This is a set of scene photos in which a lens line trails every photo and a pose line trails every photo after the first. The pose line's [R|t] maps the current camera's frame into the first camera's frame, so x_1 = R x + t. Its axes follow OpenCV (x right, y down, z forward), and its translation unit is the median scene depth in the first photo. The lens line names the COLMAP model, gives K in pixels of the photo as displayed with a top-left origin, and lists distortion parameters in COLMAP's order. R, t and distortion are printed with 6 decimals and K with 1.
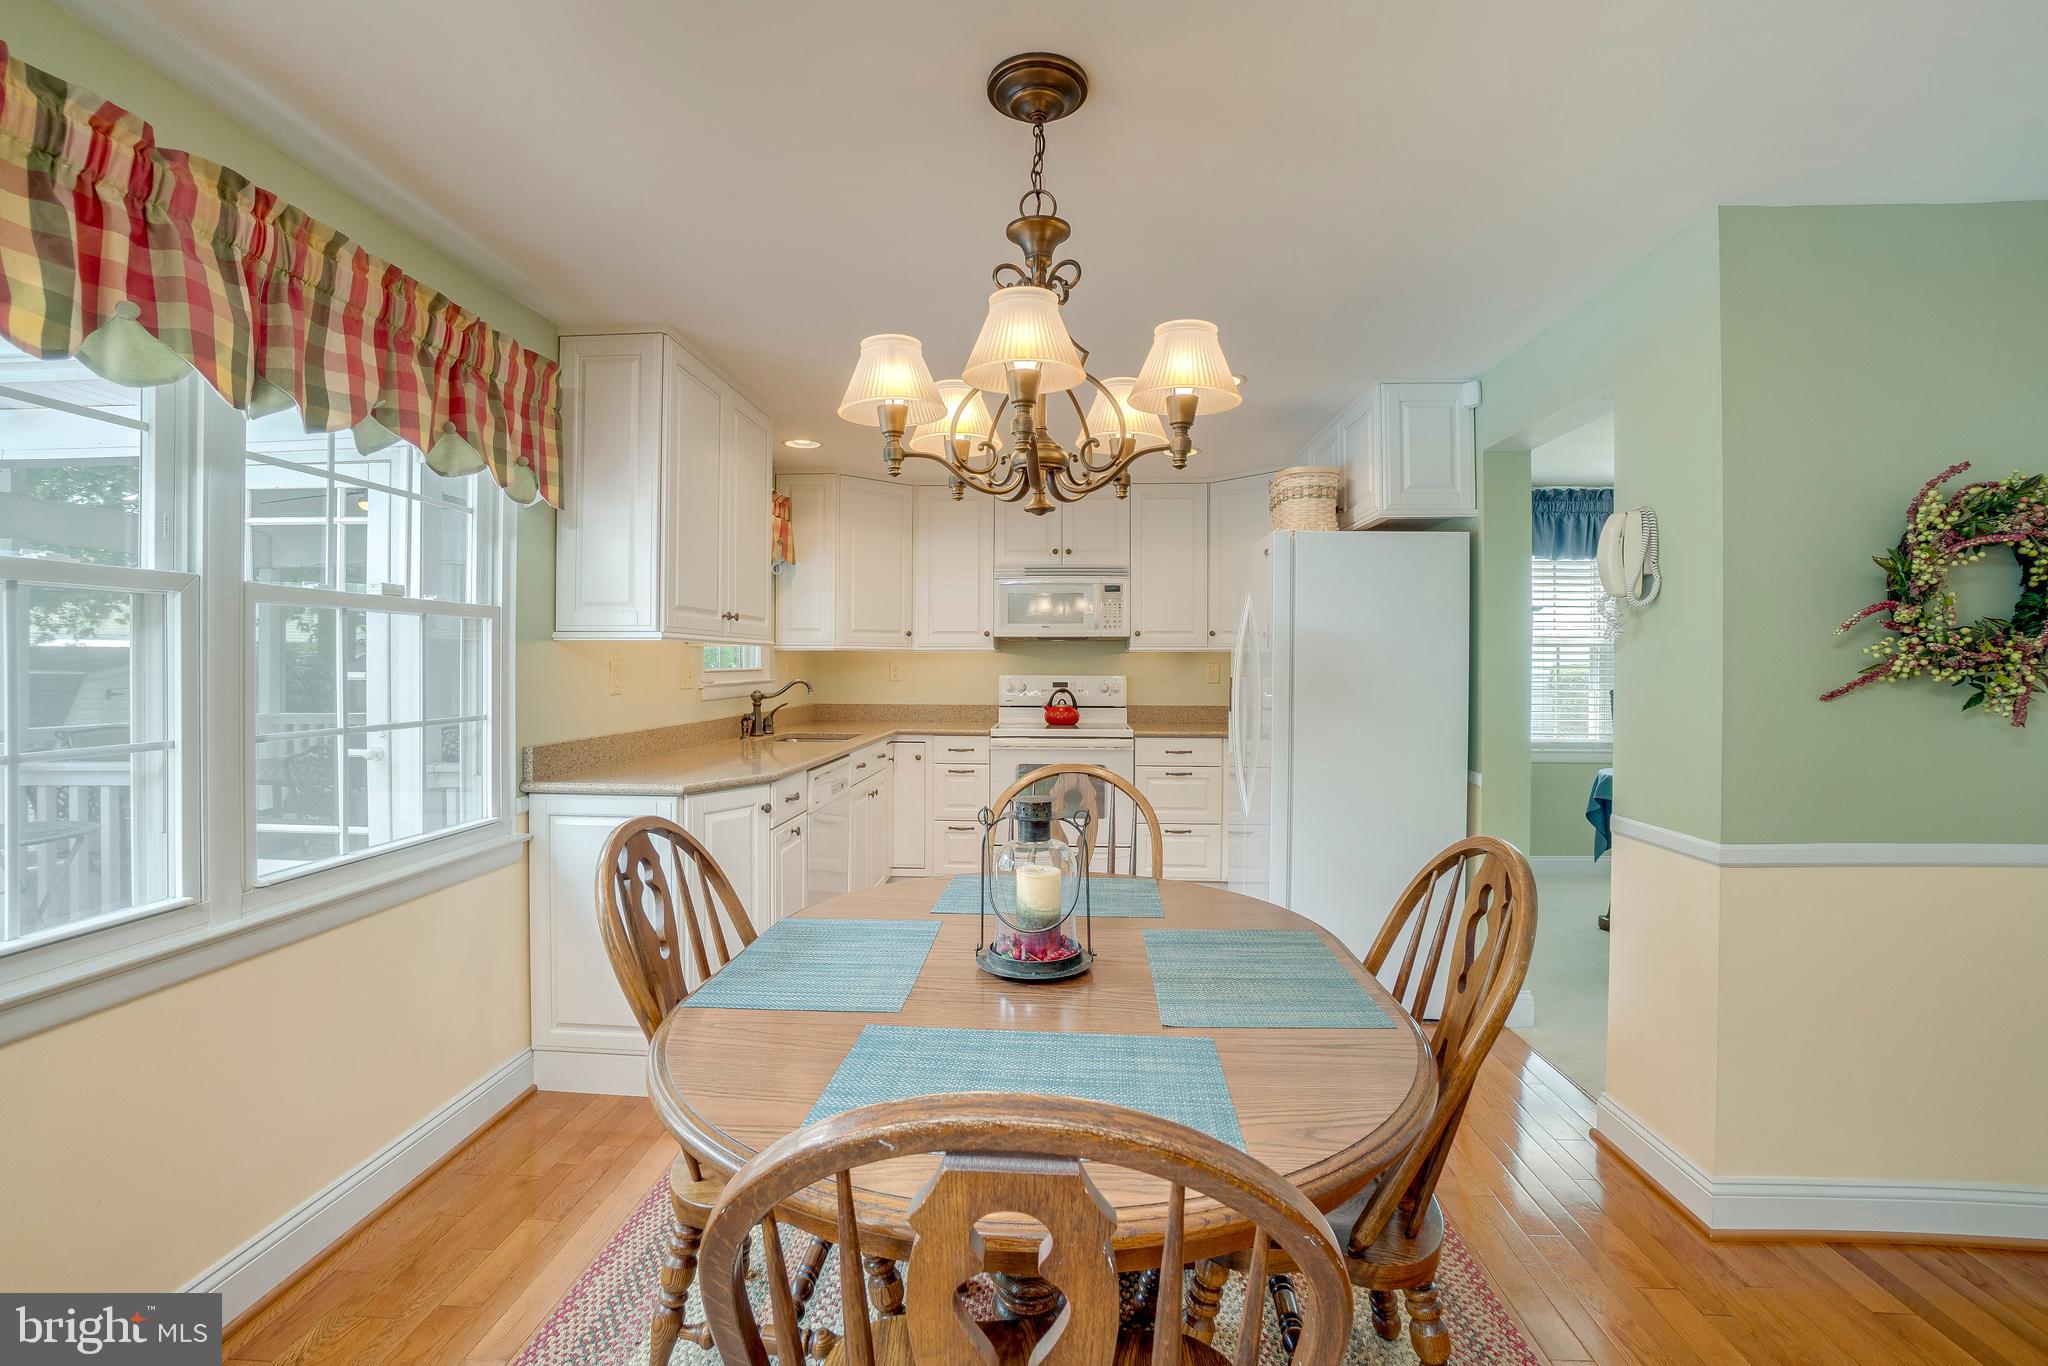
lens RADIAL K [[907.7, 0, 1016.2], [0, 907.7, 670.1], [0, 0, 1]] dist [-0.058004, 0.019440]
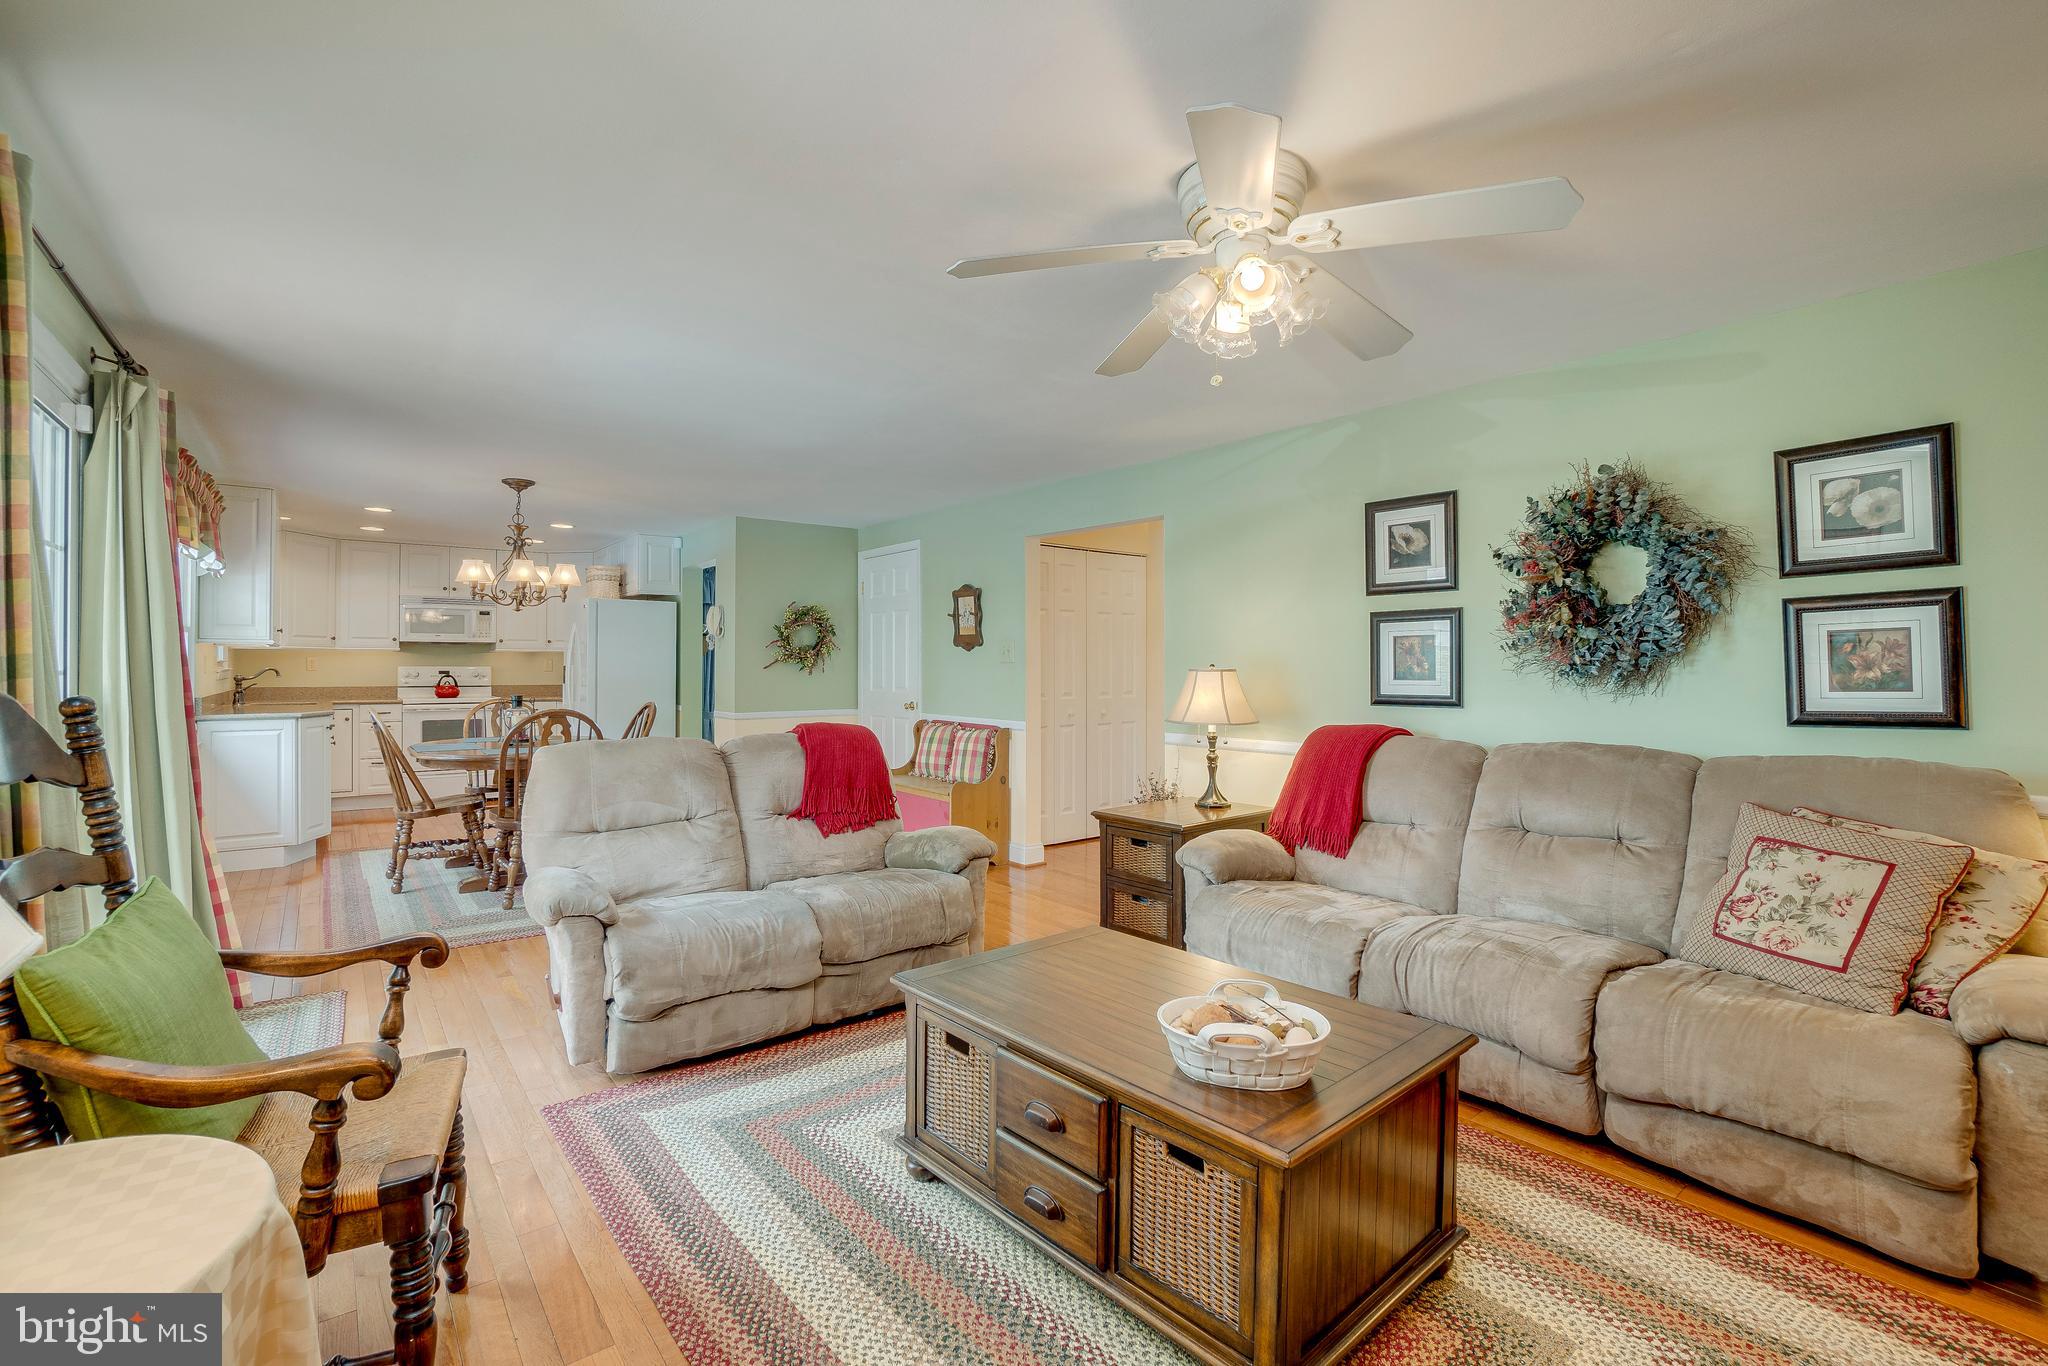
lens RADIAL K [[907.7, 0, 1024.6], [0, 907.7, 673.0], [0, 0, 1]] dist [-0.058004, 0.019440]
pose [[0.739803, -0.004638, 0.672808, -0.252917], [0.005001, 0.999987, 0.001394, 0.020961], [-0.672805, 0.002334, 0.739816, -0.844178]]
